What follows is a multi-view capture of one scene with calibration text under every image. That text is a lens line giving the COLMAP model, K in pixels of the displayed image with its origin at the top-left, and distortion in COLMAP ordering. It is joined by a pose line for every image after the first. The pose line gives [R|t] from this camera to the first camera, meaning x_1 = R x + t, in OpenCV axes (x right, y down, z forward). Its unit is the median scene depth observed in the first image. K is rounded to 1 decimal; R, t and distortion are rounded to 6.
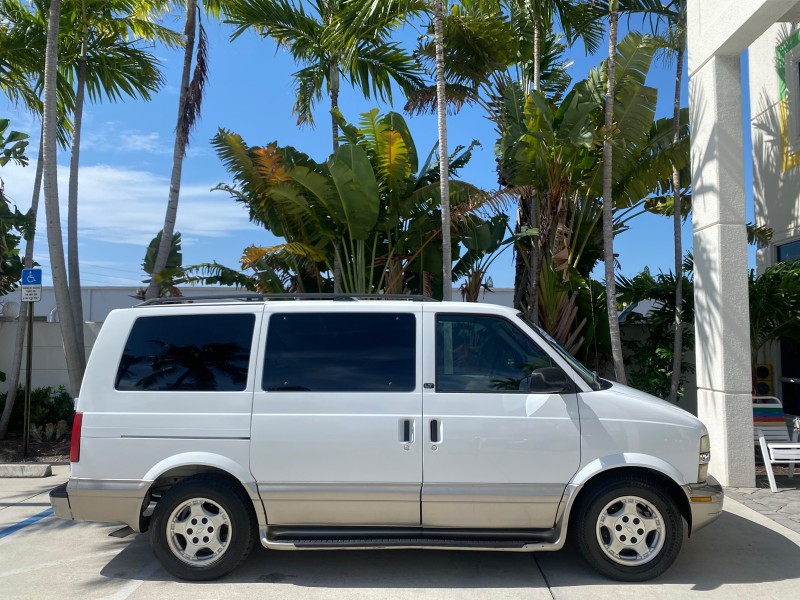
lens RADIAL K [[624.8, 0, 402.2], [0, 624.8, 298.2], [0, 0, 1]] dist [0.001961, -0.003182]
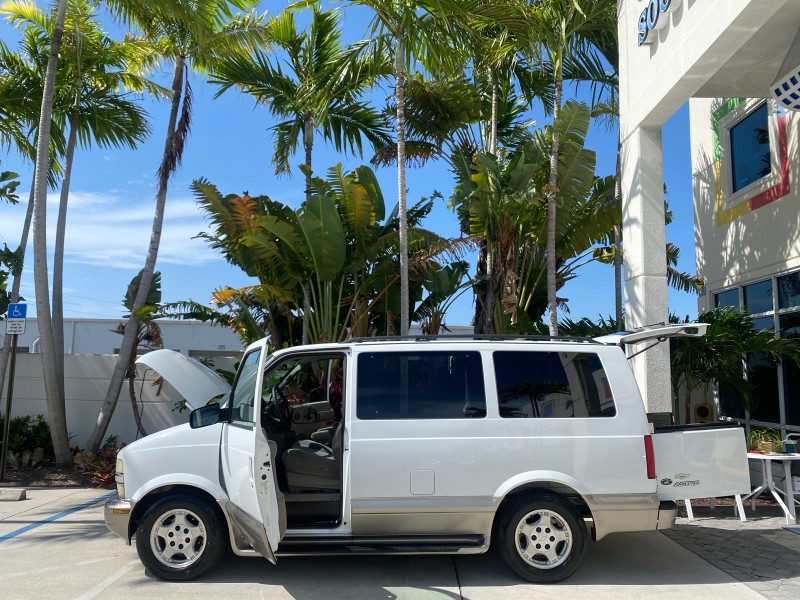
lens RADIAL K [[622.5, 0, 401.4], [0, 622.5, 296.2], [0, 0, 1]] dist [0.006842, -0.004380]
pose [[0.999664, 0.018349, 0.018316, 0.041782], [-0.017205, 0.998005, -0.060738, -0.005594], [-0.019394, 0.060402, 0.997986, -0.074618]]
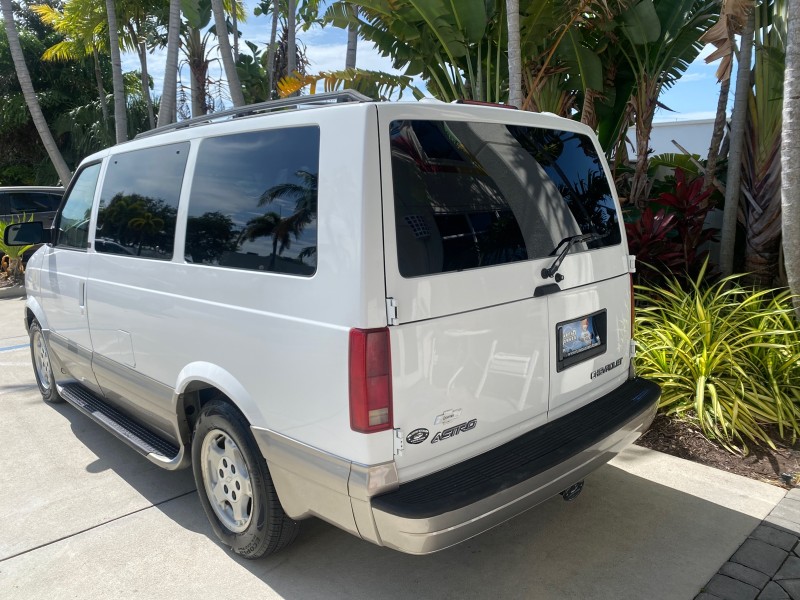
lens RADIAL K [[623.8, 0, 397.7], [0, 623.8, 296.2], [0, 0, 1]] dist [0.001110, 0.000933]
pose [[0.713937, 0.122237, -0.689458, 0.429944], [0.049977, 0.973238, 0.224301, 0.019751], [0.698424, -0.194594, 0.688721, 0.339324]]
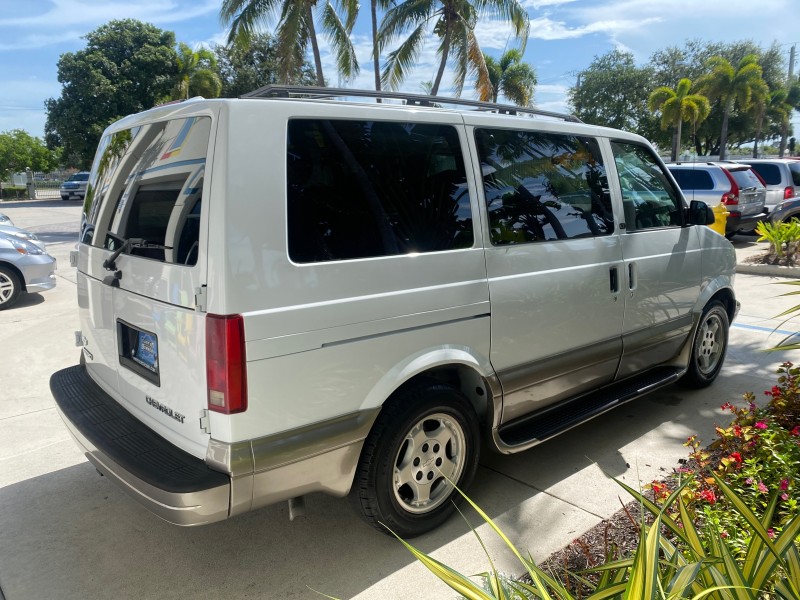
lens RADIAL K [[629.5, 0, 400.0], [0, 629.5, 300.0], [0, 0, 1]] dist [0.009854, 0.004517]
pose [[0.722790, -0.125898, 0.679503, -0.360865], [-0.038312, 0.974453, 0.221298, 0.027782], [-0.690004, -0.185985, 0.699502, 0.273188]]
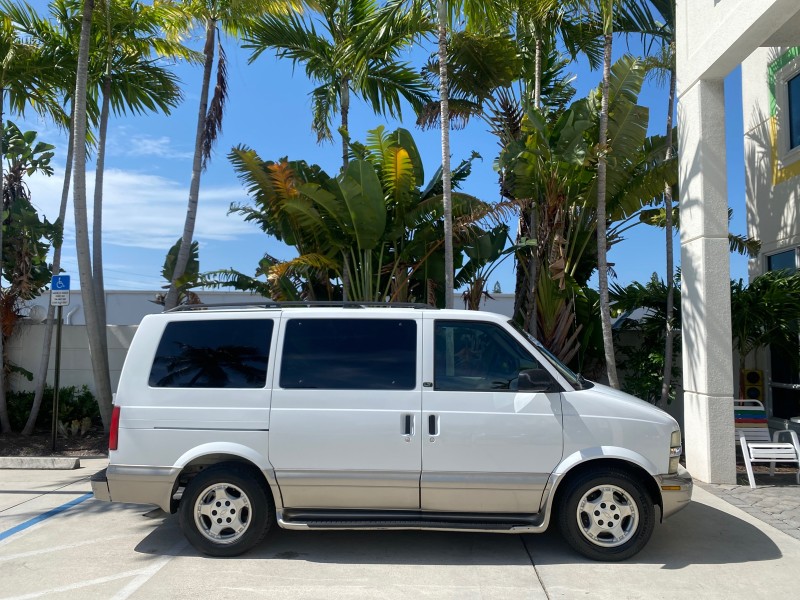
lens RADIAL K [[625.5, 0, 399.7], [0, 625.5, 298.2], [0, 0, 1]] dist [-0.000049, -0.004400]
pose [[0.999848, 0.005567, -0.016496, 0.004564], [-0.005682, 0.999960, -0.006920, -0.003272], [0.016457, 0.007012, 0.999840, -0.057103]]
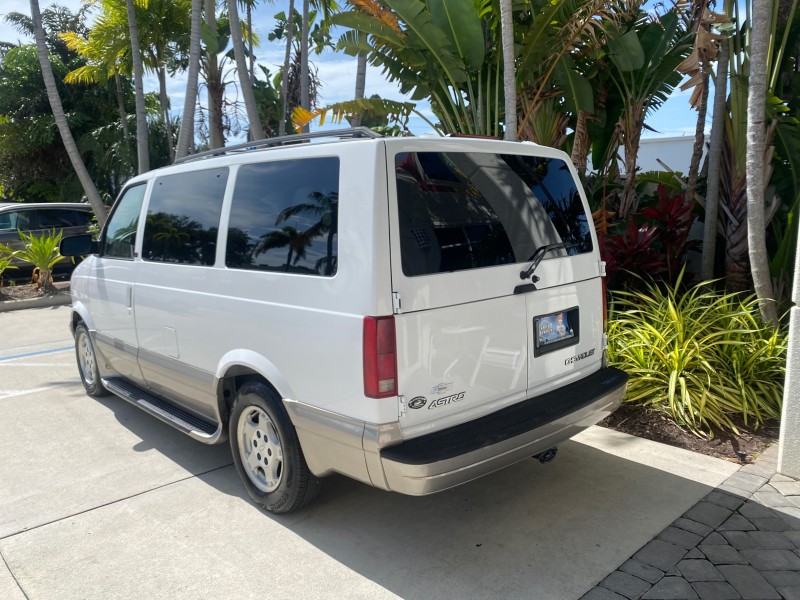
lens RADIAL K [[624.0, 0, 395.3], [0, 624.0, 299.0], [0, 0, 1]] dist [0.003427, -0.000419]
pose [[0.702387, 0.108742, -0.703440, 0.474124], [0.054816, 0.977063, 0.205774, 0.014816], [0.709681, -0.183093, 0.680316, 0.297479]]
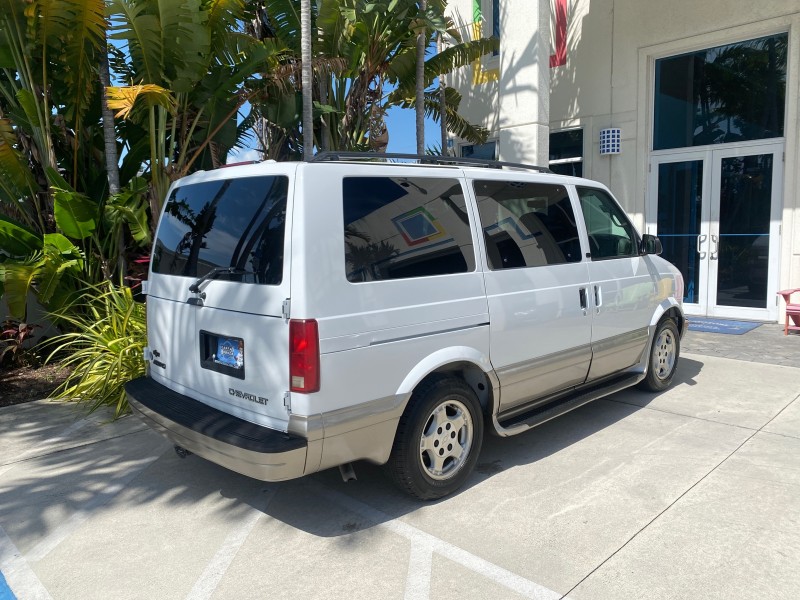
lens RADIAL K [[623.5, 0, 400.0], [0, 623.5, 300.0], [0, 0, 1]] dist [0.007866, -0.006180]
pose [[0.686439, -0.096008, 0.720822, -0.442188], [-0.030339, 0.986602, 0.160300, 0.025634], [-0.726554, -0.131905, 0.674329, 0.234462]]
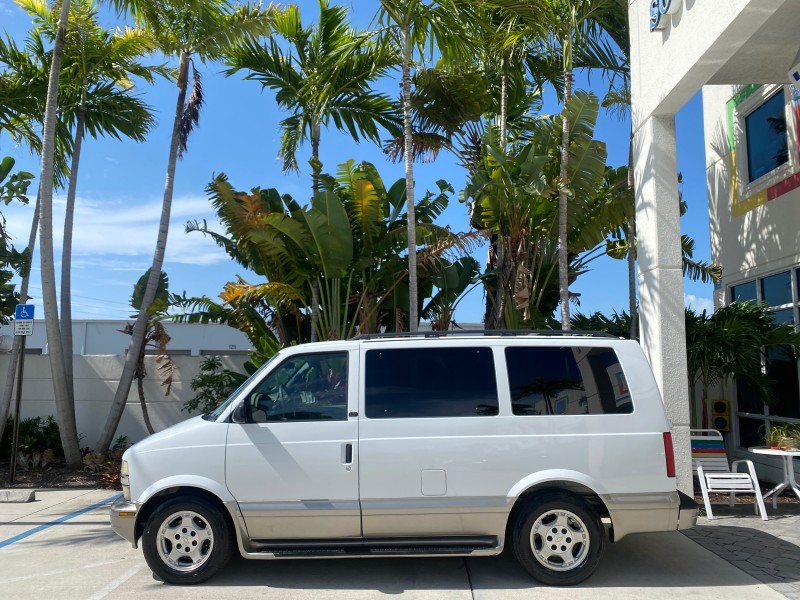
lens RADIAL K [[622.5, 0, 401.4], [0, 622.5, 296.2], [0, 0, 1]] dist [0.006842, -0.004380]
pose [[0.999975, 0.006856, 0.001865, 0.043662], [-0.006739, 0.998344, -0.057134, -0.004166], [-0.002253, 0.057120, 0.998365, -0.059524]]
